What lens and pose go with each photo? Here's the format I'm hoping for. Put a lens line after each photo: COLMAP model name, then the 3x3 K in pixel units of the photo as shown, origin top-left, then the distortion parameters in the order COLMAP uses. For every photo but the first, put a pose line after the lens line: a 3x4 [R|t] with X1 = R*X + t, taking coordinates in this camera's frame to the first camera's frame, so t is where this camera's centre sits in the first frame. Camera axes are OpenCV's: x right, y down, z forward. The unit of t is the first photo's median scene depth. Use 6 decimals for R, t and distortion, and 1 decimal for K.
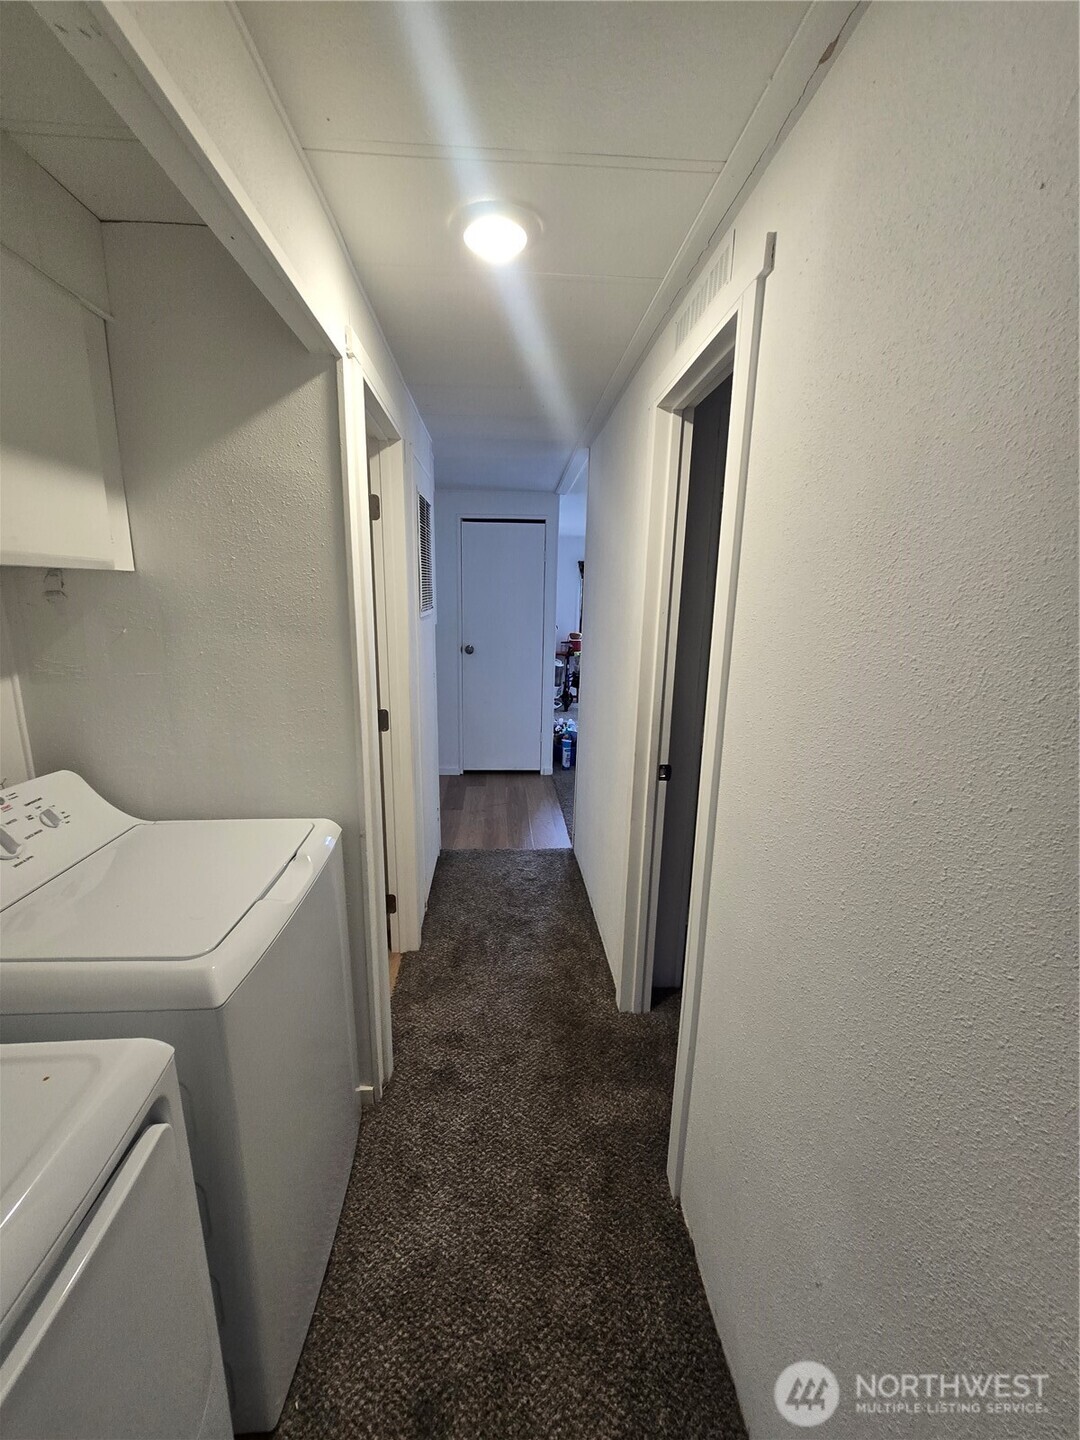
lens RADIAL K [[587.0, 0, 536.6], [0, 587.0, 719.1], [0, 0, 1]] dist [-0.008319, 0.000240]
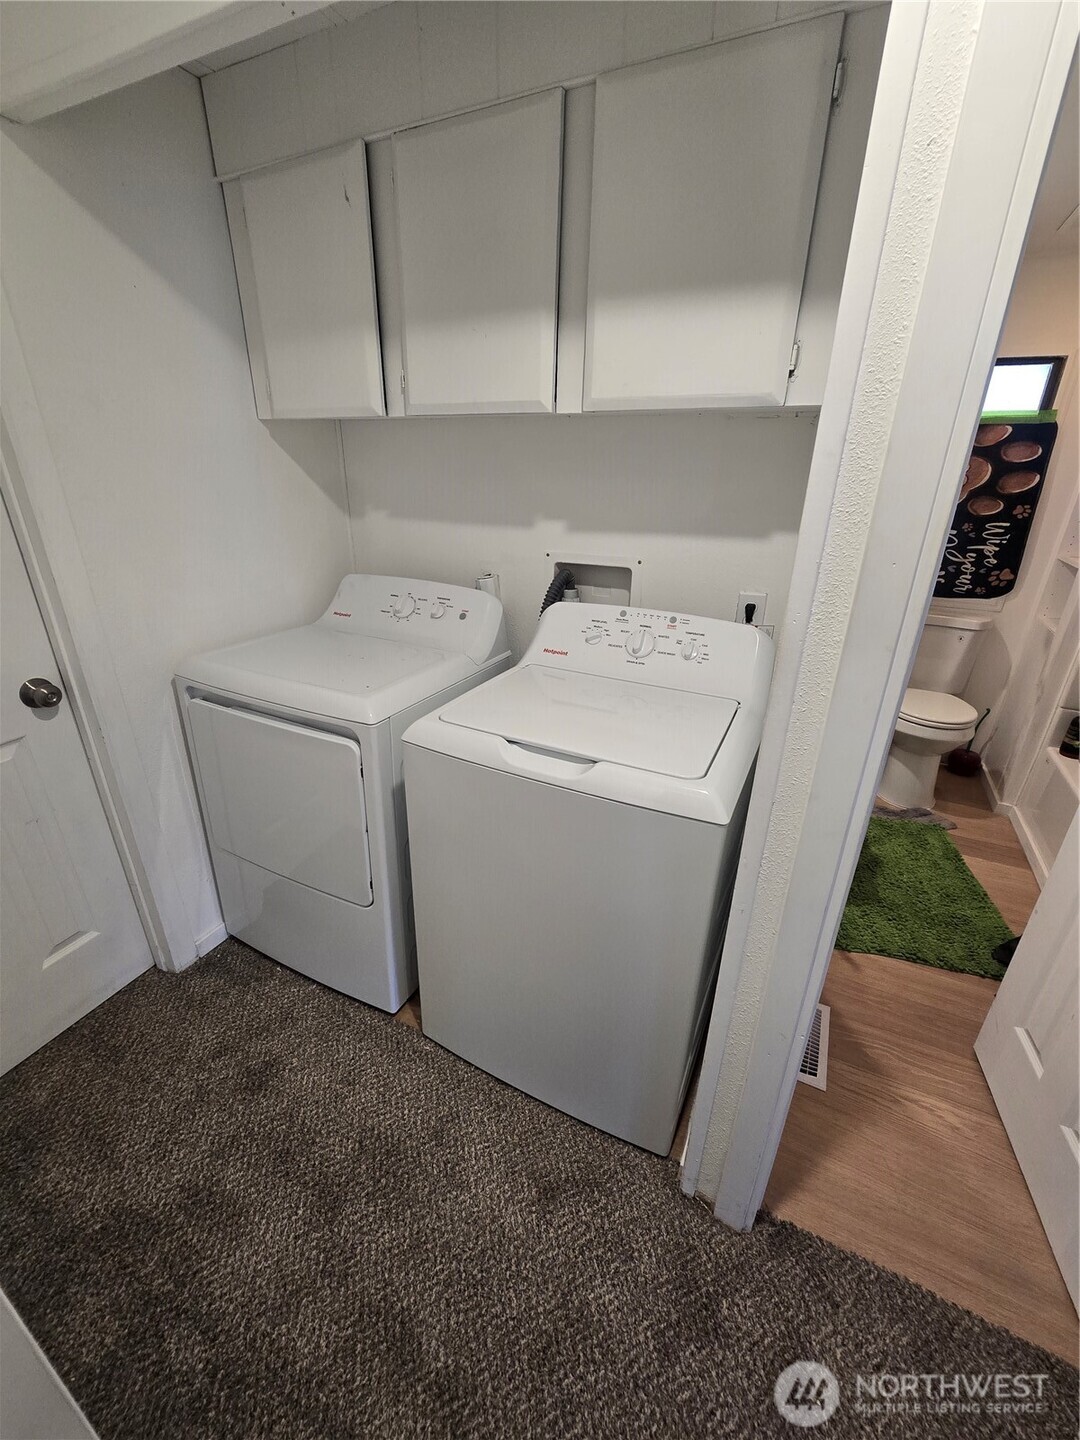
lens RADIAL K [[587.0, 0, 537.8], [0, 587.0, 720.7], [0, 0, 1]] dist [-0.008319, 0.000240]
pose [[-0.499674, 0.331542, -0.800254, 0.240127], [-0.209151, 0.850340, 0.482885, -0.175859], [0.840584, 0.408659, -0.355550, 1.023032]]
